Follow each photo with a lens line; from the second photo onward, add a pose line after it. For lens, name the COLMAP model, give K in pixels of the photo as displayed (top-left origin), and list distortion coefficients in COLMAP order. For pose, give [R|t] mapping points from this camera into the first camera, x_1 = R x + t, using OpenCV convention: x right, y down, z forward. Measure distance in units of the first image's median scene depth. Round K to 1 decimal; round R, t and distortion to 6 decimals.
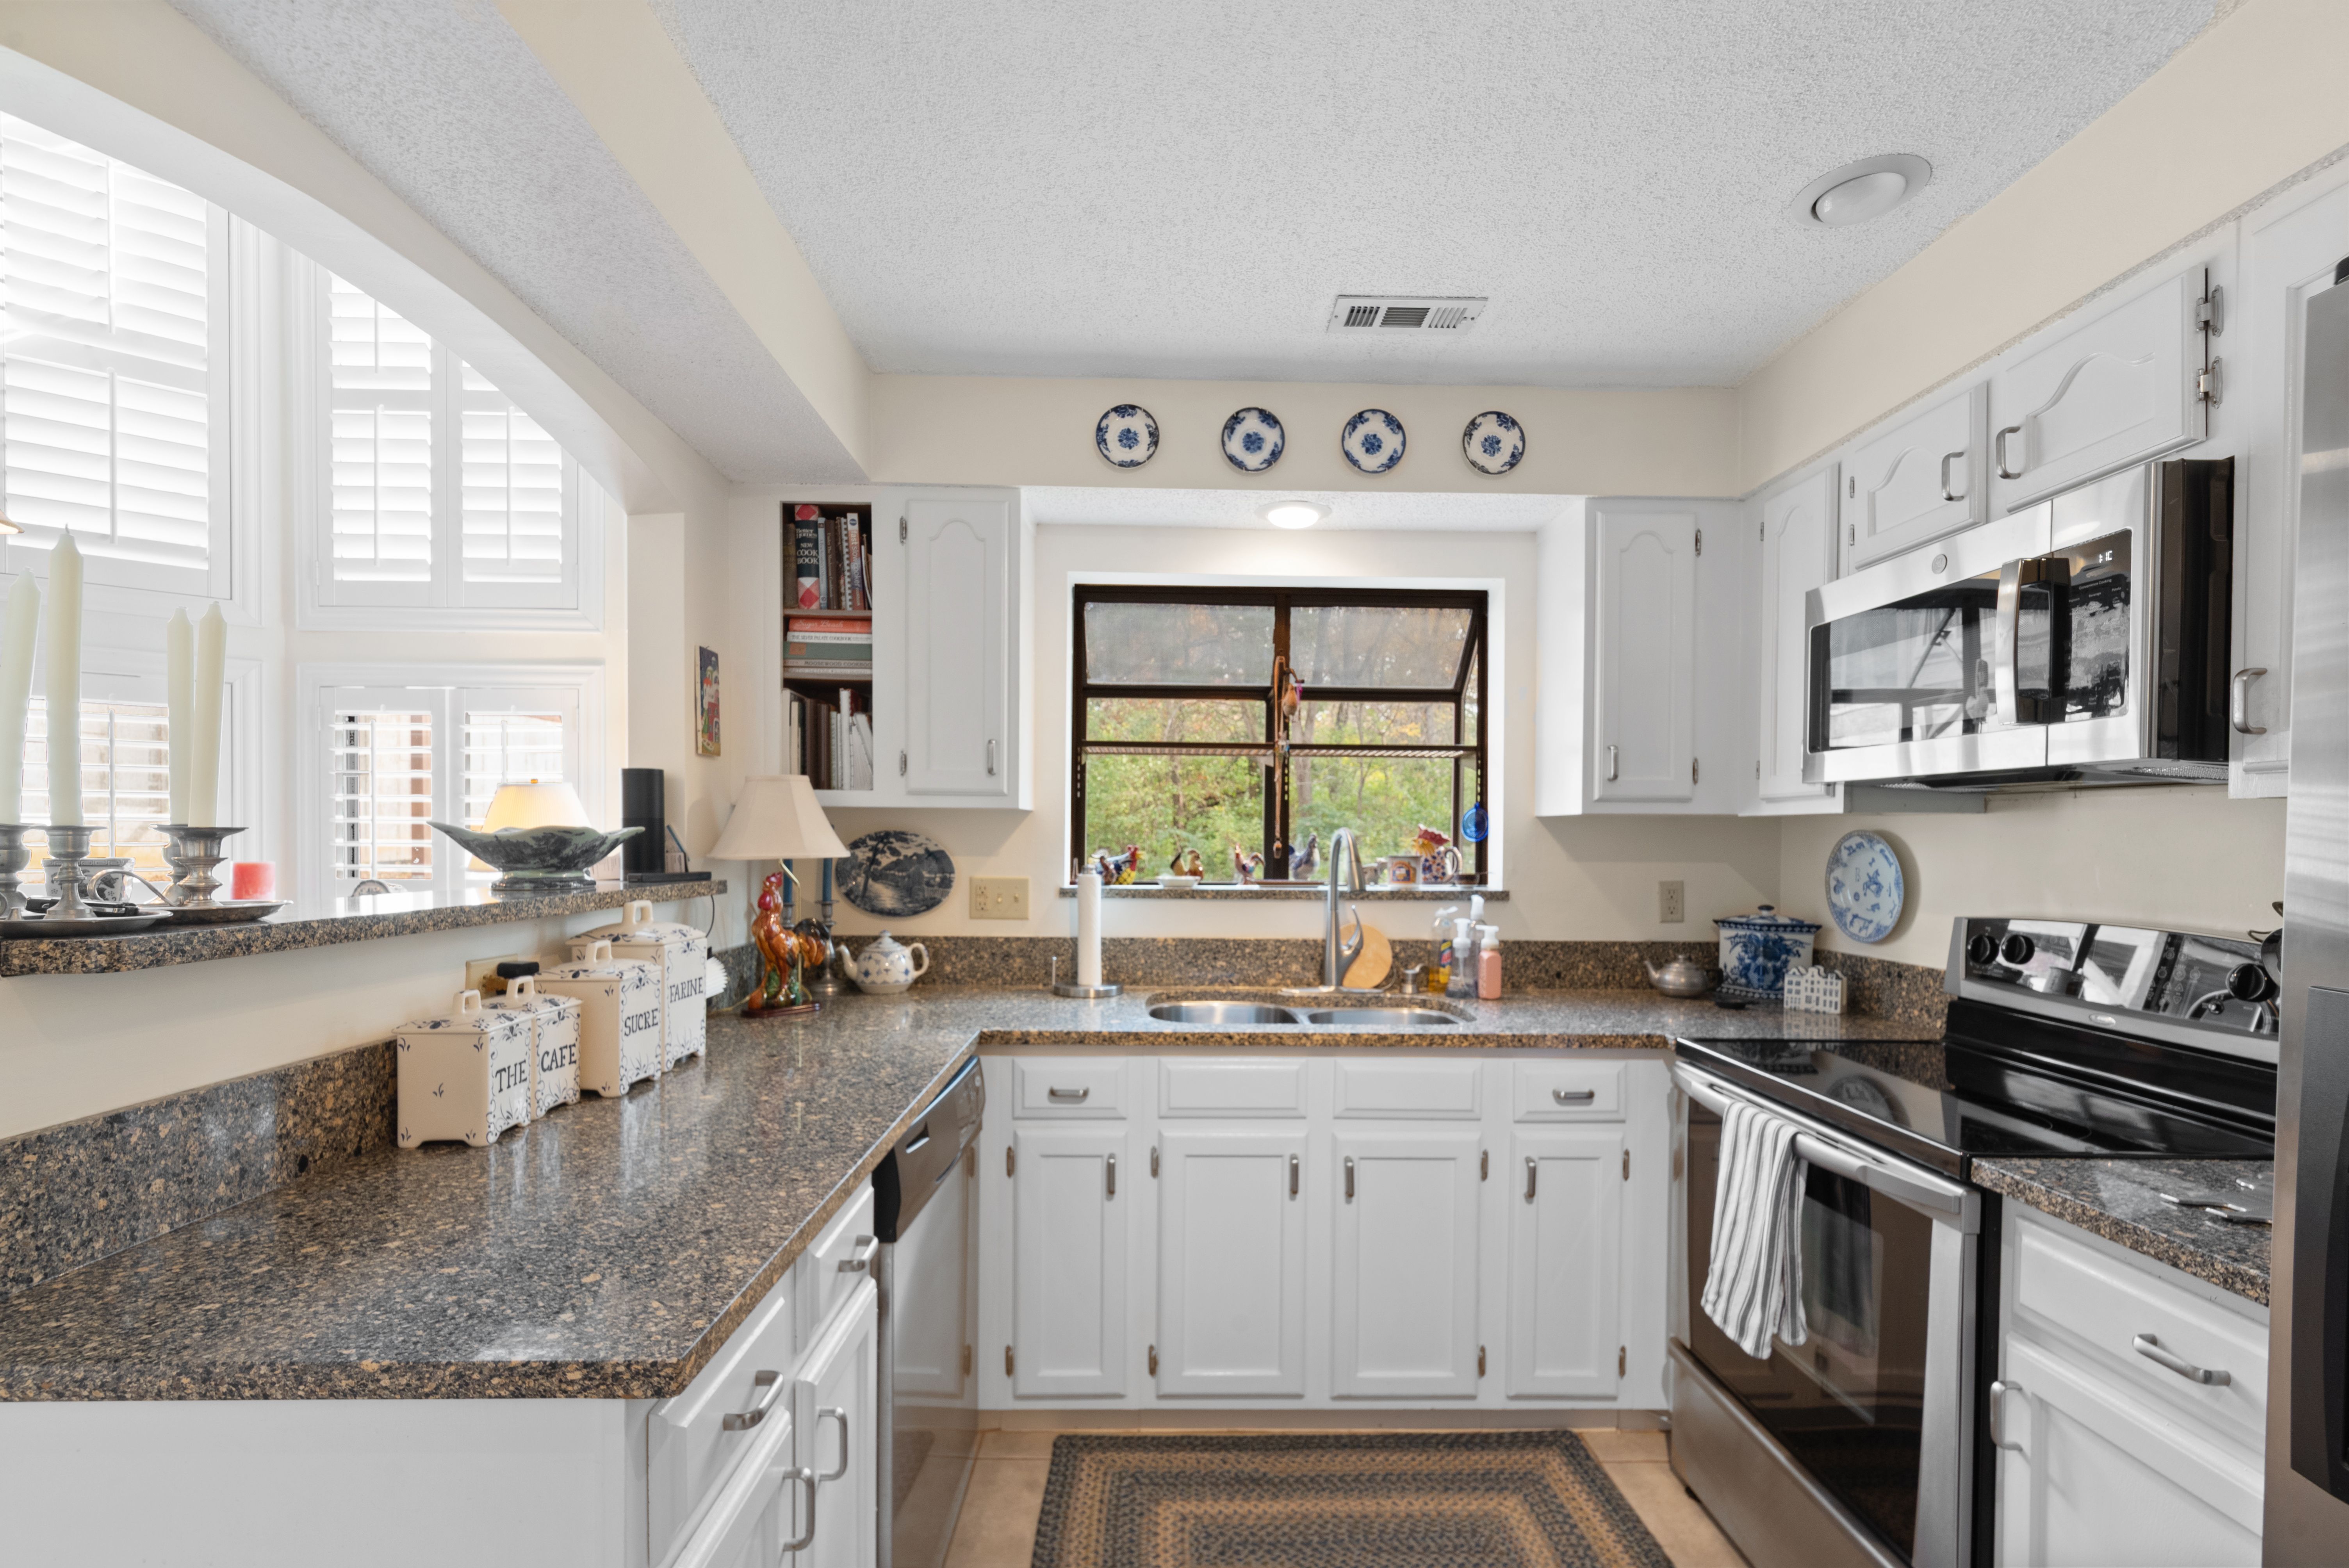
lens RADIAL K [[1039.8, 0, 1176.5], [0, 1039.8, 816.3], [0, 0, 1]] dist [0.001068, -0.000330]
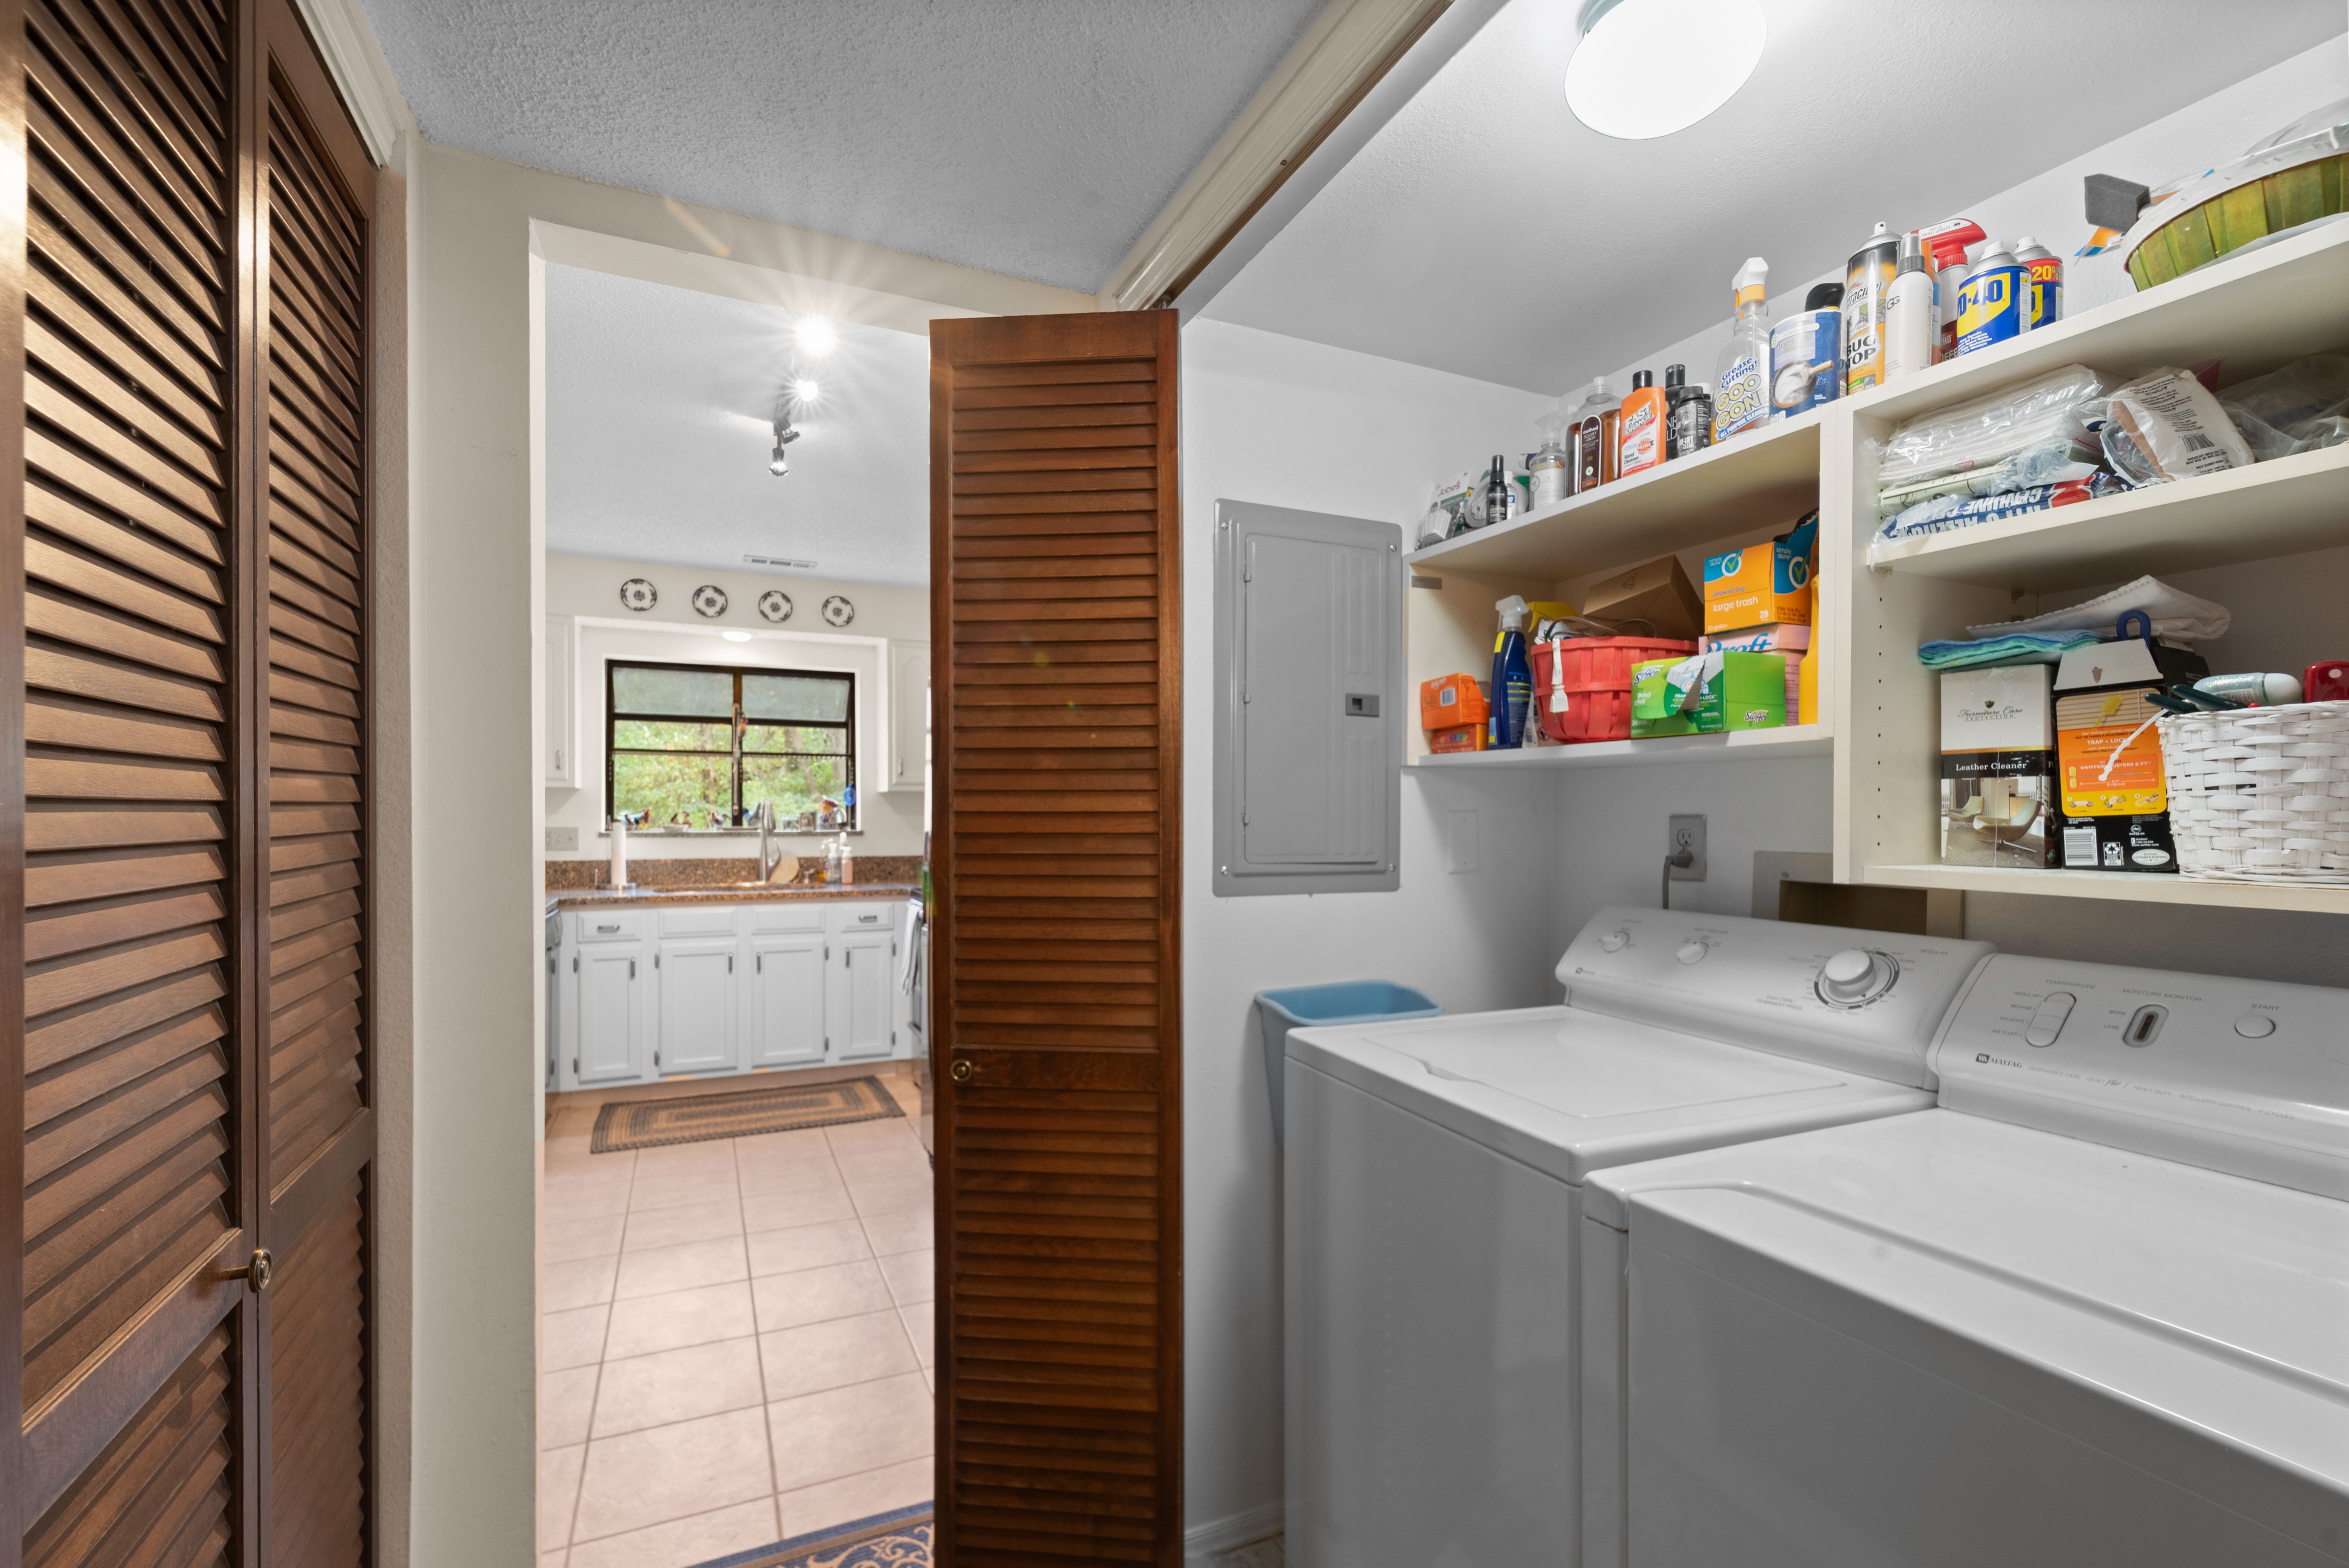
lens RADIAL K [[1039.8, 0, 1176.5], [0, 1039.8, 816.3], [0, 0, 1]] dist [0.001068, -0.000330]
pose [[0.913875, -0.007330, 0.405930, 0.068672], [-0.002500, 0.999716, 0.023681, -0.002422], [-0.405988, -0.022657, 0.913597, -1.033525]]
